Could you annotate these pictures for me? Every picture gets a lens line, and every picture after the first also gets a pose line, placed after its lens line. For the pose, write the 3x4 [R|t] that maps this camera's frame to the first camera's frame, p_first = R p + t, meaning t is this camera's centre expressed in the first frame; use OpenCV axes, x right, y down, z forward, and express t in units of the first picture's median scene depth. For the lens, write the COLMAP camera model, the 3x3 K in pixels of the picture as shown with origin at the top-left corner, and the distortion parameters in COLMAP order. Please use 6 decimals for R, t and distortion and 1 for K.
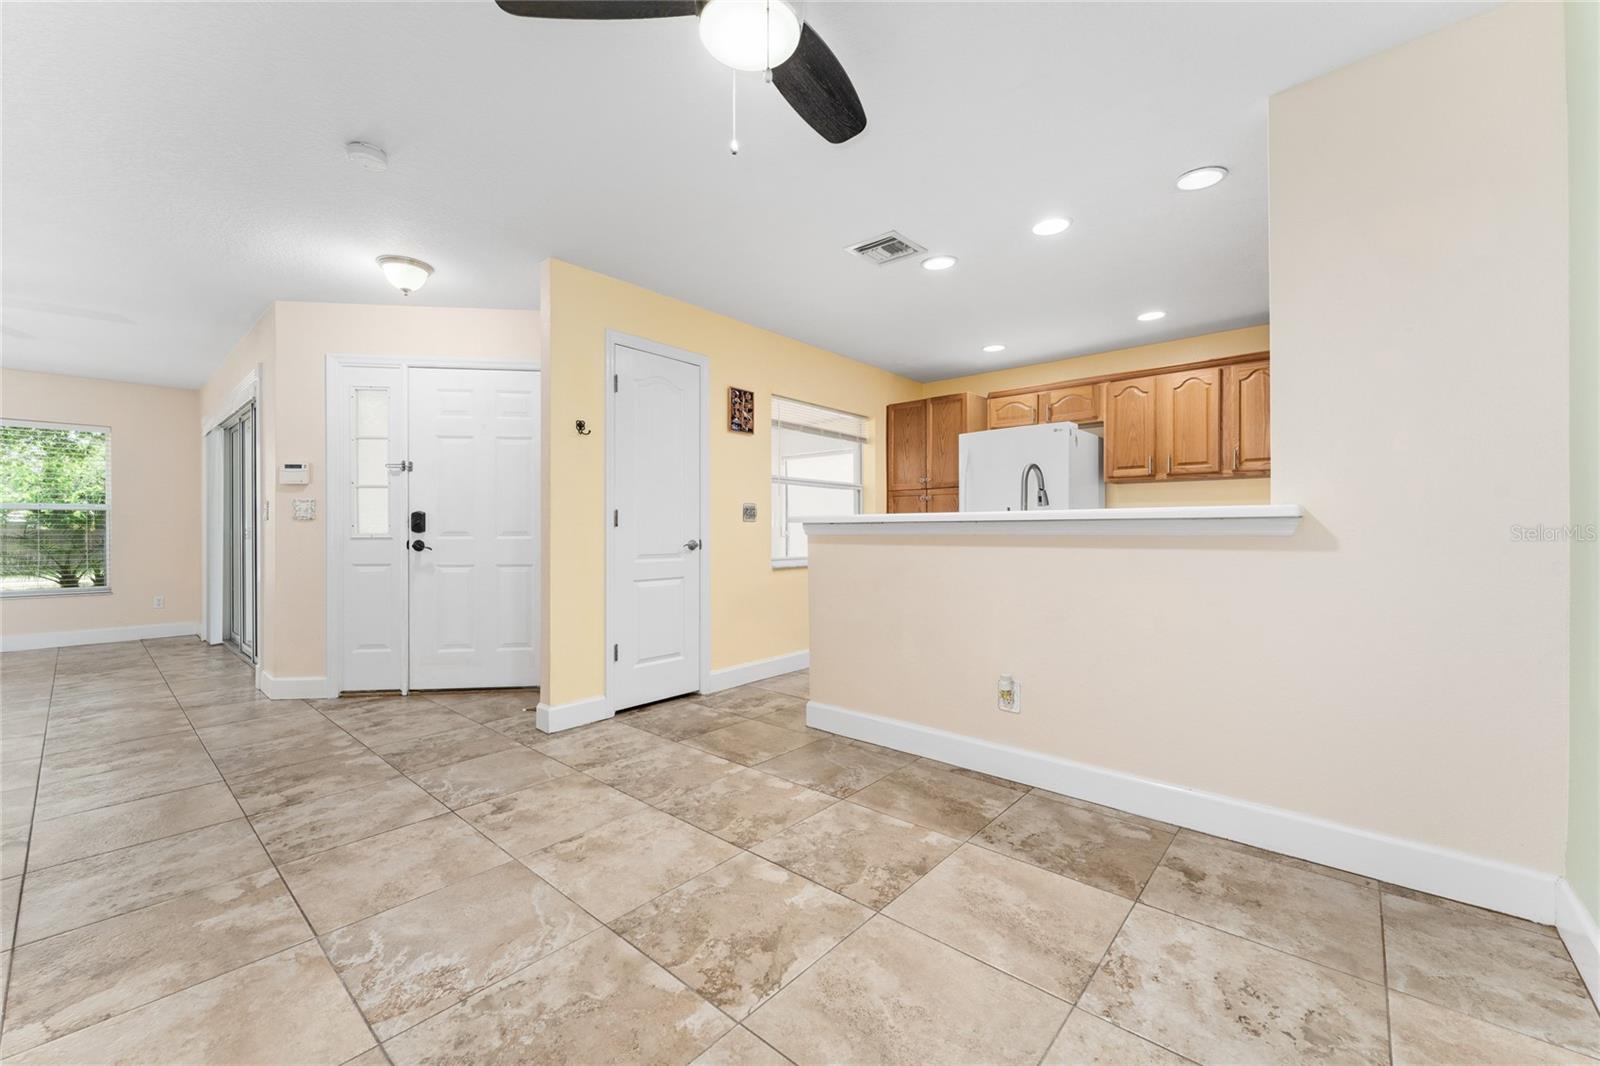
lens RADIAL K [[639.7, 0, 805.8], [0, 639.7, 533.0], [0, 0, 1]] dist [-0.005550, 0.000072]
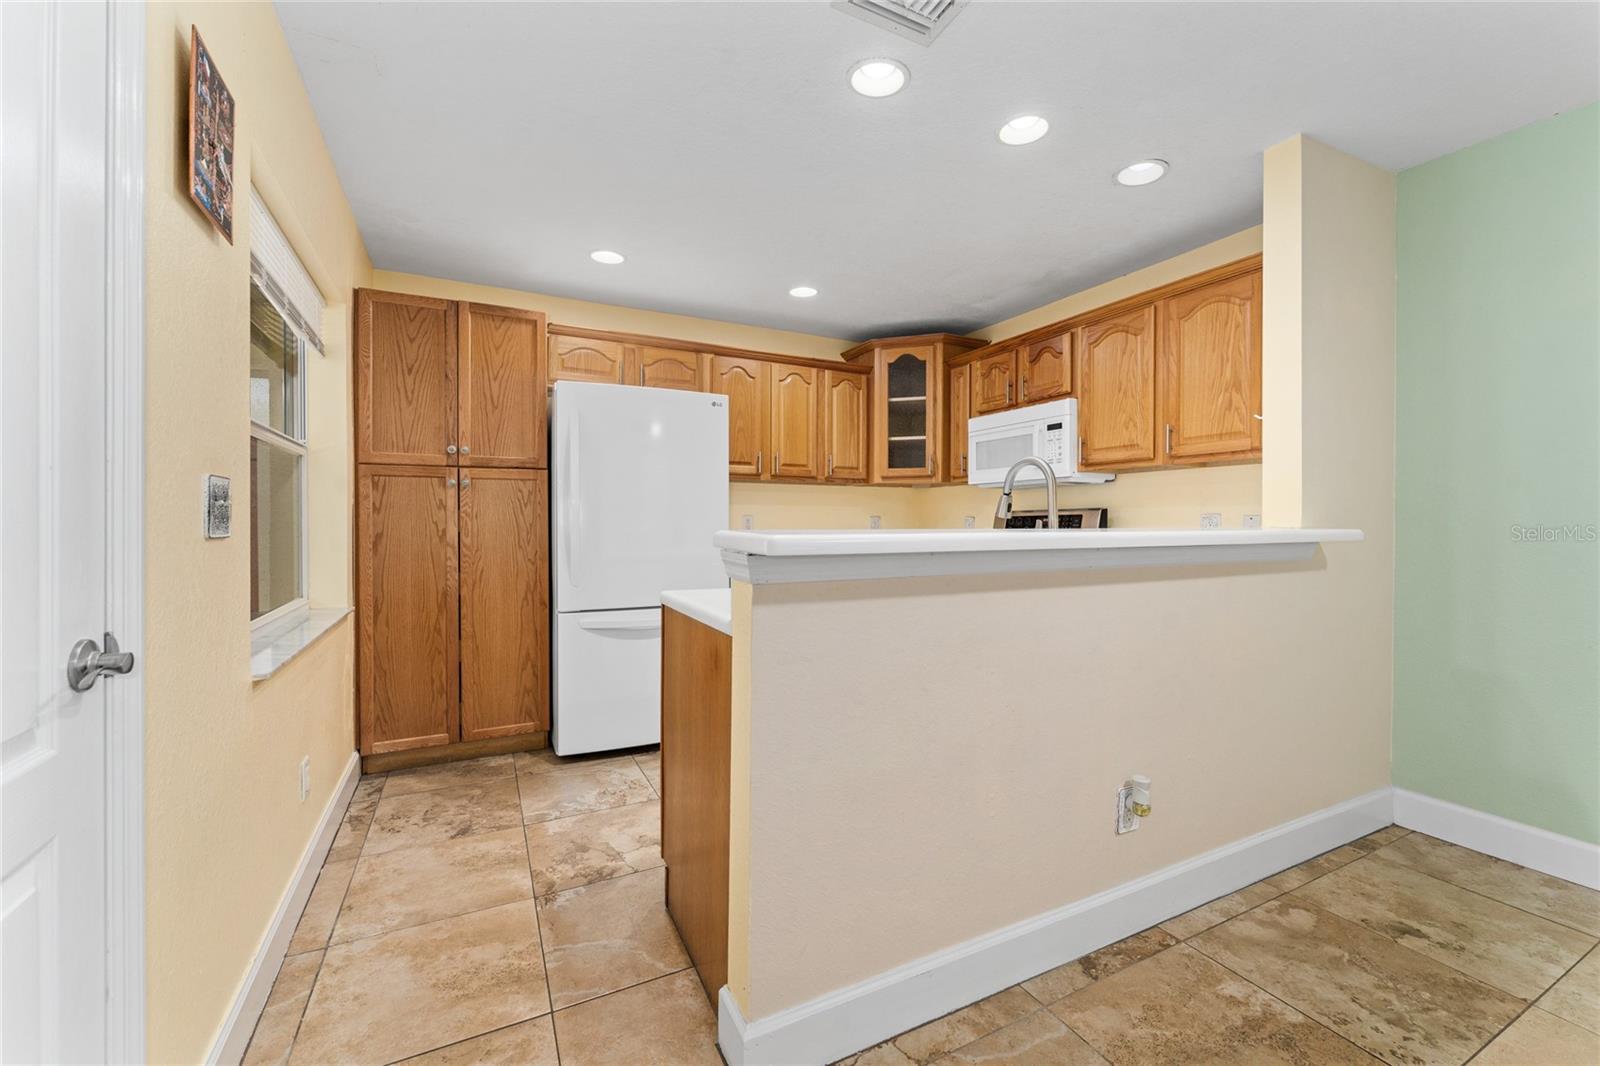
lens RADIAL K [[641.2, 0, 802.2], [0, 641.2, 525.5], [0, 0, 1]] dist [-0.001195, -0.000151]
pose [[0.375291, -0.001543, 0.926906, -0.530537], [0.000620, 0.999999, 0.001414, -0.048898], [-0.926907, 0.000044, 0.375291, 1.335327]]
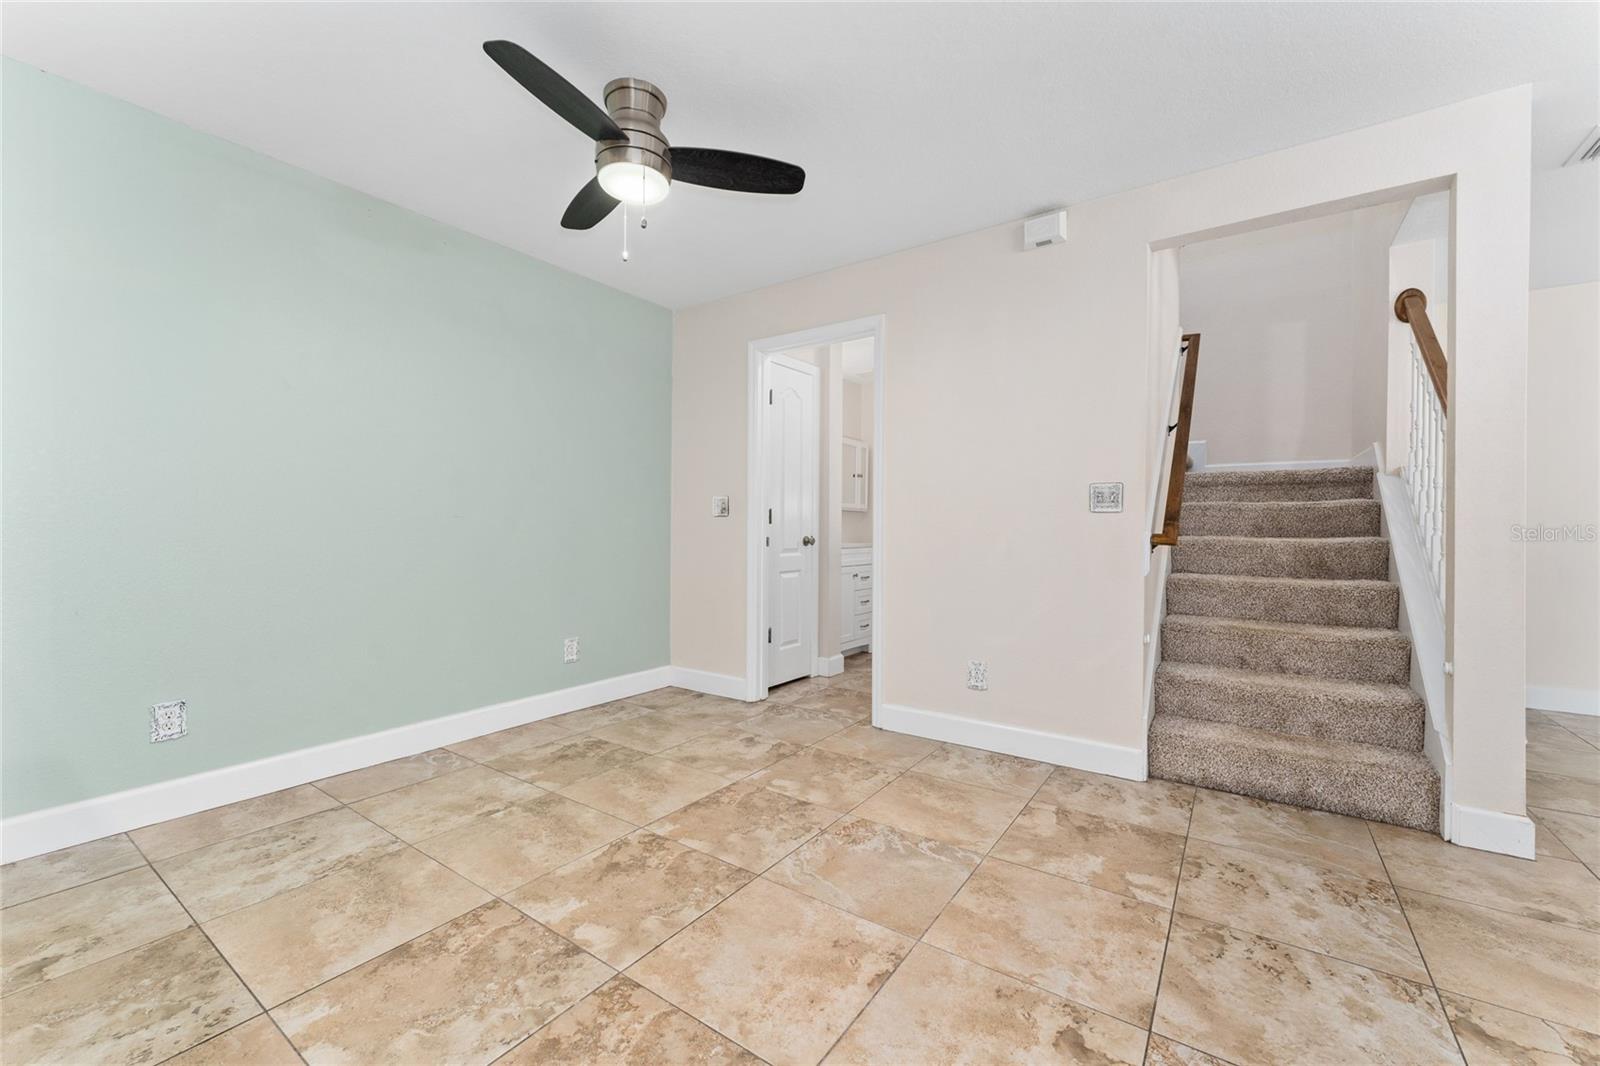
lens RADIAL K [[639.7, 0, 805.8], [0, 639.7, 533.0], [0, 0, 1]] dist [-0.005550, 0.000072]
pose [[-0.993495, -0.002223, -0.113855, -0.214639], [-0.003689, 0.999913, 0.012668, -0.005816], [0.113817, 0.013006, -0.993417, 1.701284]]
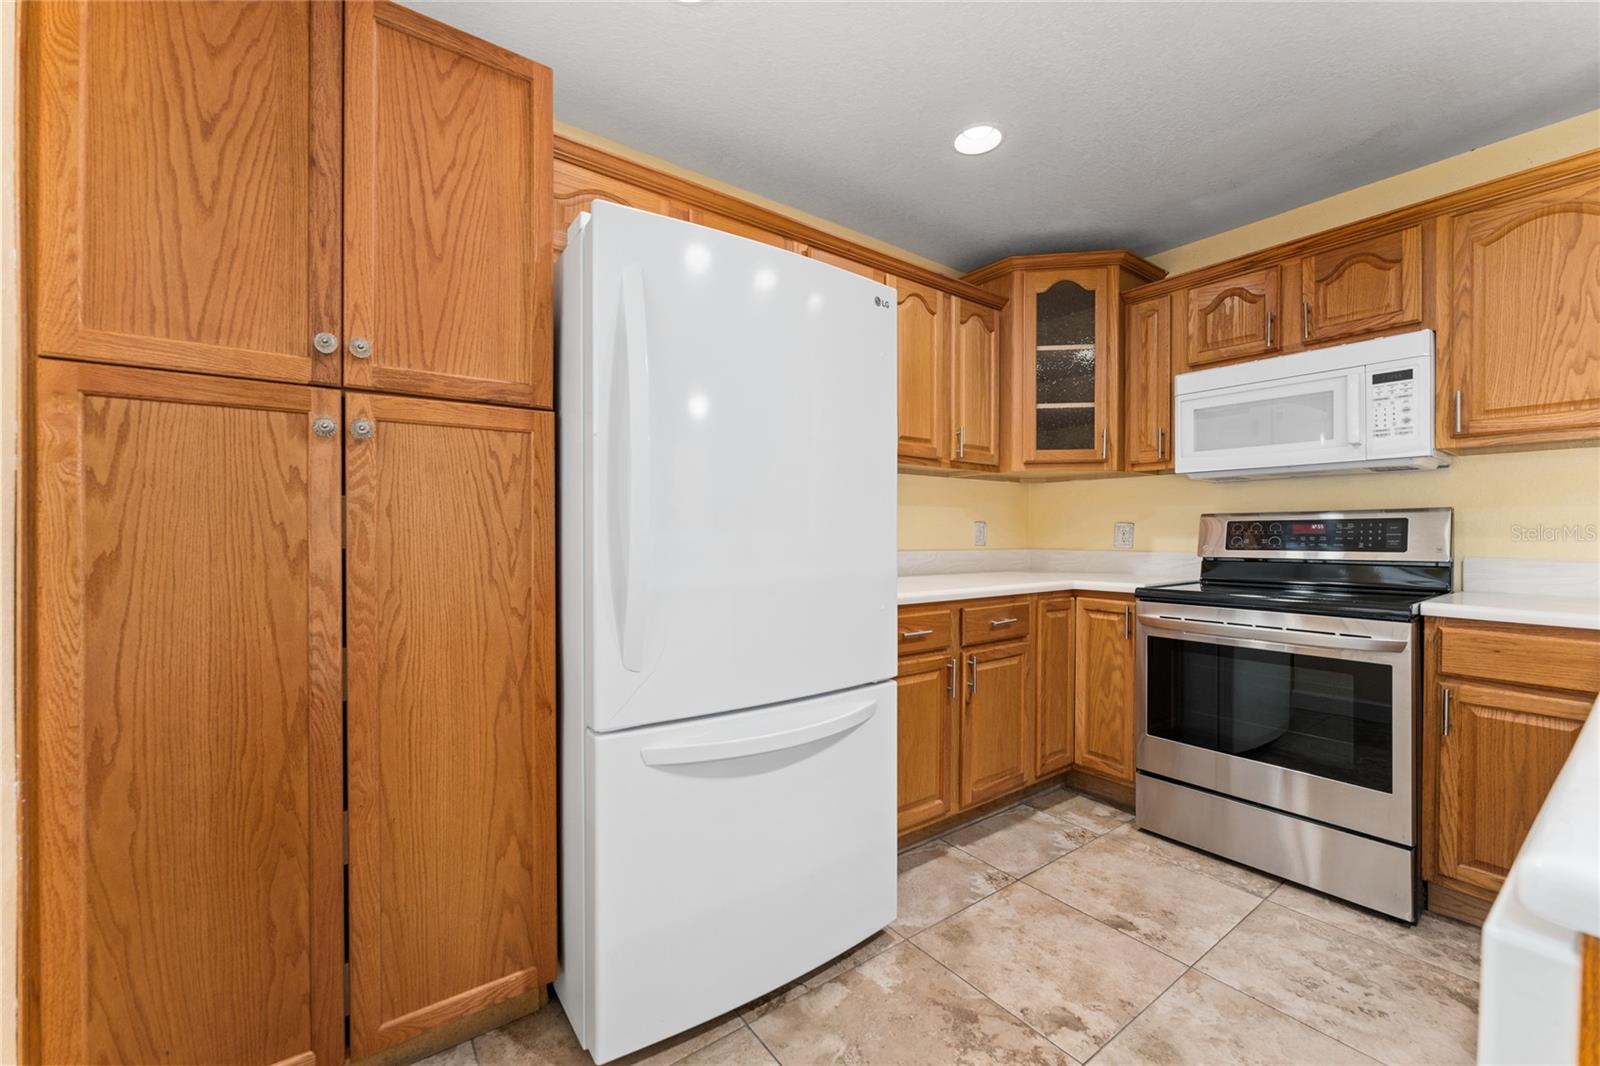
lens RADIAL K [[639.7, 0, 805.8], [0, 639.7, 533.0], [0, 0, 1]] dist [-0.005550, 0.000072]
pose [[0.224944, 0.001017, 0.974371, 0.023509], [-0.001274, 0.999999, -0.000750, -0.047359], [-0.974371, -0.001072, 0.224945, 2.025145]]
